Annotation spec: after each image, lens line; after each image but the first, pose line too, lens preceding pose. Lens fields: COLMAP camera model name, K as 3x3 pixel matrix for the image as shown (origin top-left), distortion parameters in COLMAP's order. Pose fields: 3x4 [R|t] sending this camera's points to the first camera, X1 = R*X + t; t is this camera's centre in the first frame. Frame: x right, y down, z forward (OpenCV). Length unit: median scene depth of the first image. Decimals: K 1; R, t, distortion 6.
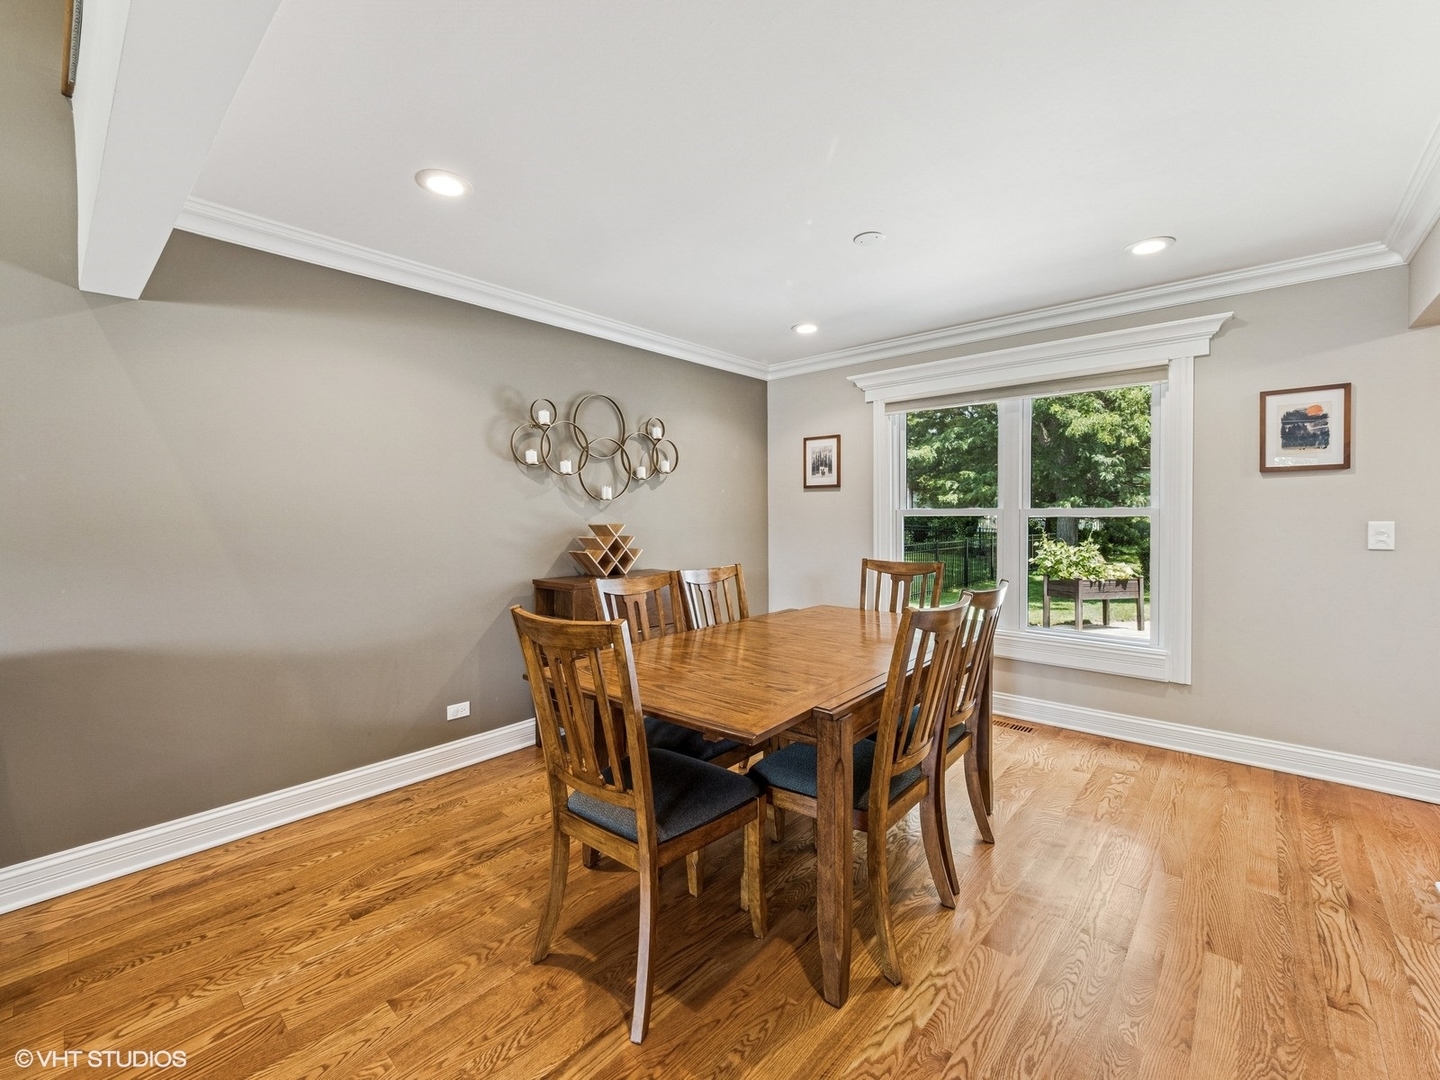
lens RADIAL K [[614.2, 0, 718.2], [0, 614.2, 528.3], [0, 0, 1]] dist [-0.004442, -0.000685]
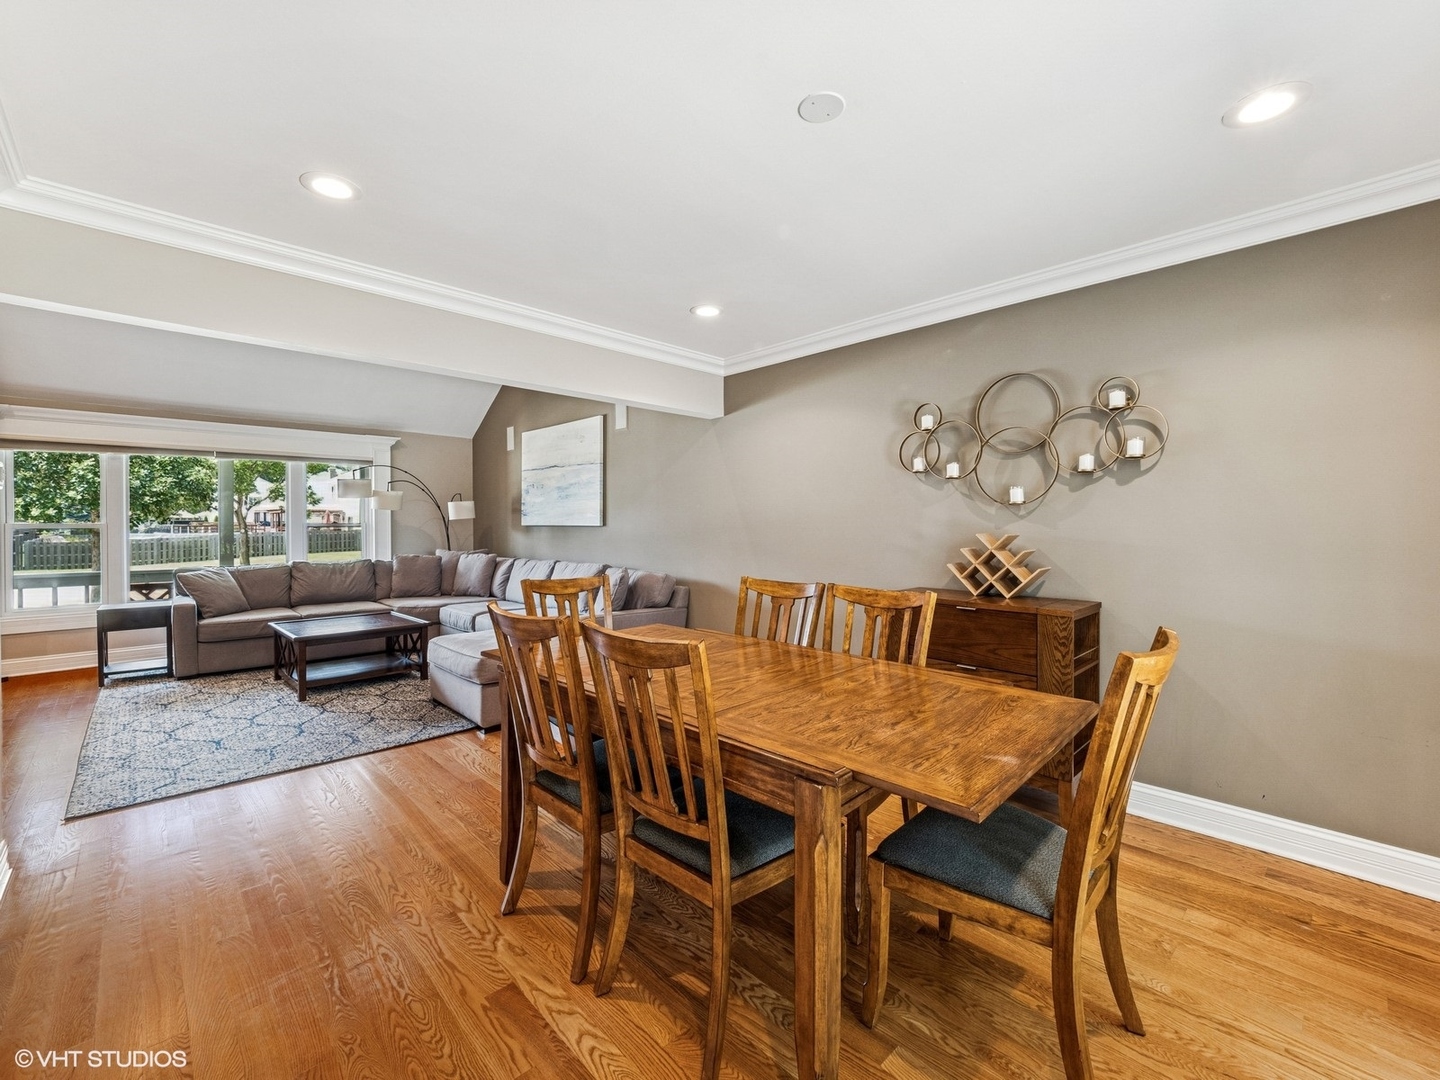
lens RADIAL K [[614.2, 0, 714.4], [0, 614.2, 530.4], [0, 0, 1]] dist [-0.004442, -0.000685]
pose [[-0.080989, 0.020342, -0.996507, 0.672955], [-0.017581, 0.999607, 0.021834, -0.022670], [0.996560, 0.019288, -0.080600, 0.694335]]
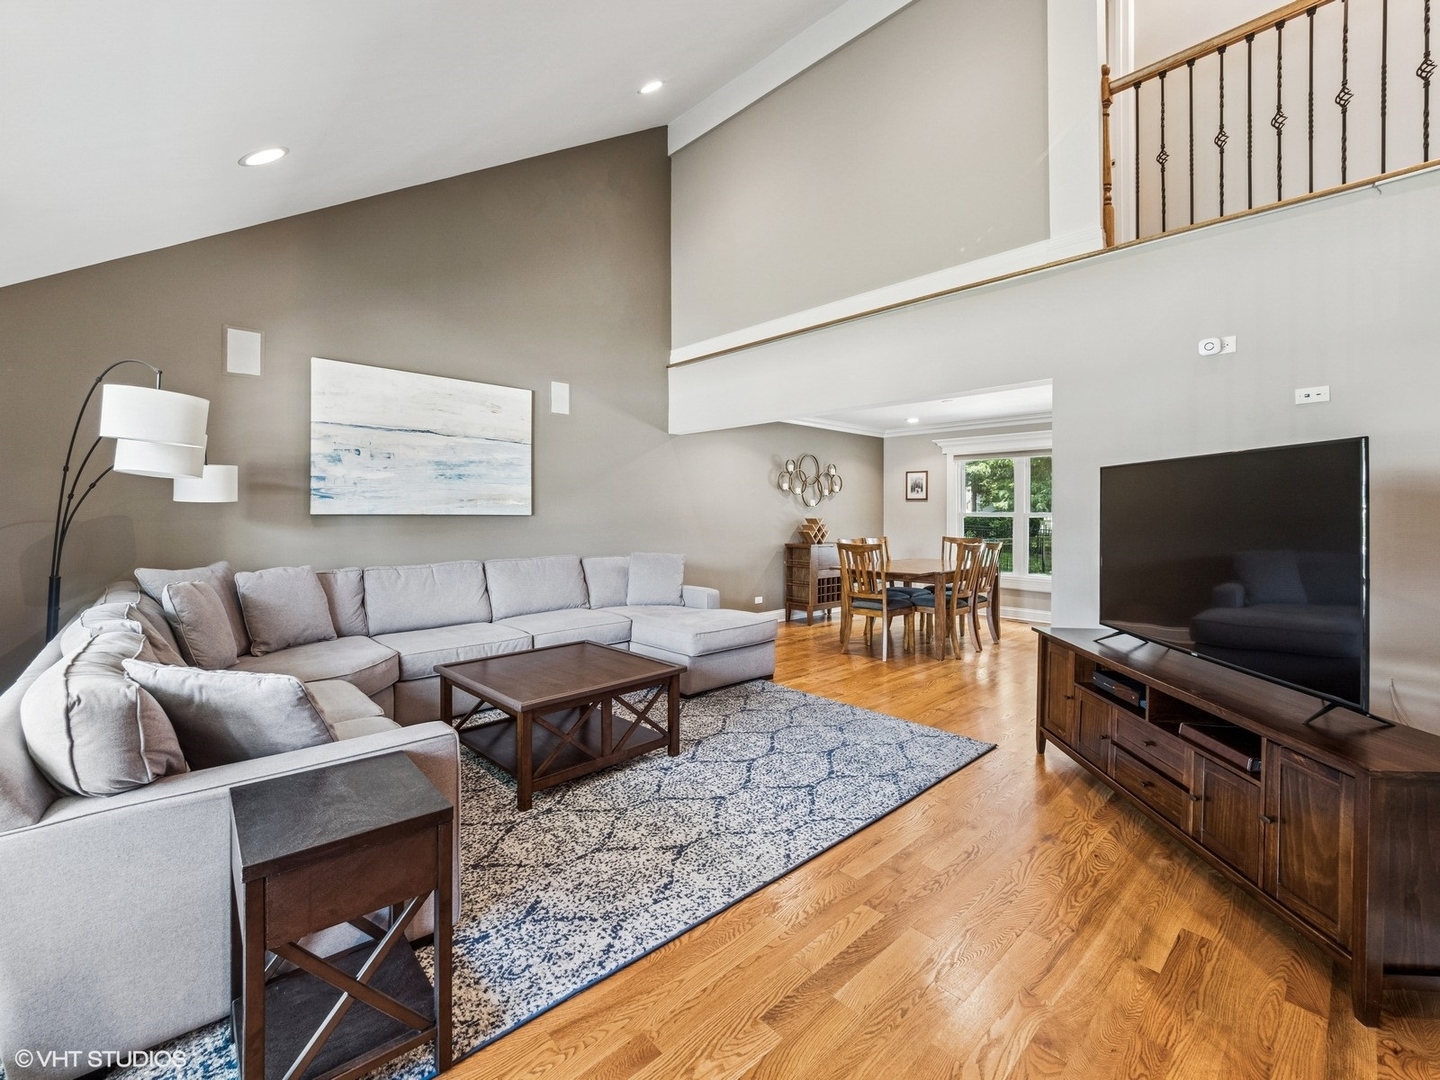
lens RADIAL K [[614.2, 0, 723.4], [0, 614.2, 524.0], [0, 0, 1]] dist [-0.004442, -0.000685]
pose [[0.996512, 0.010879, -0.082737, -0.316766], [-0.011482, 0.999911, -0.006811, 0.029708], [0.082655, 0.007737, 0.996548, -1.076145]]
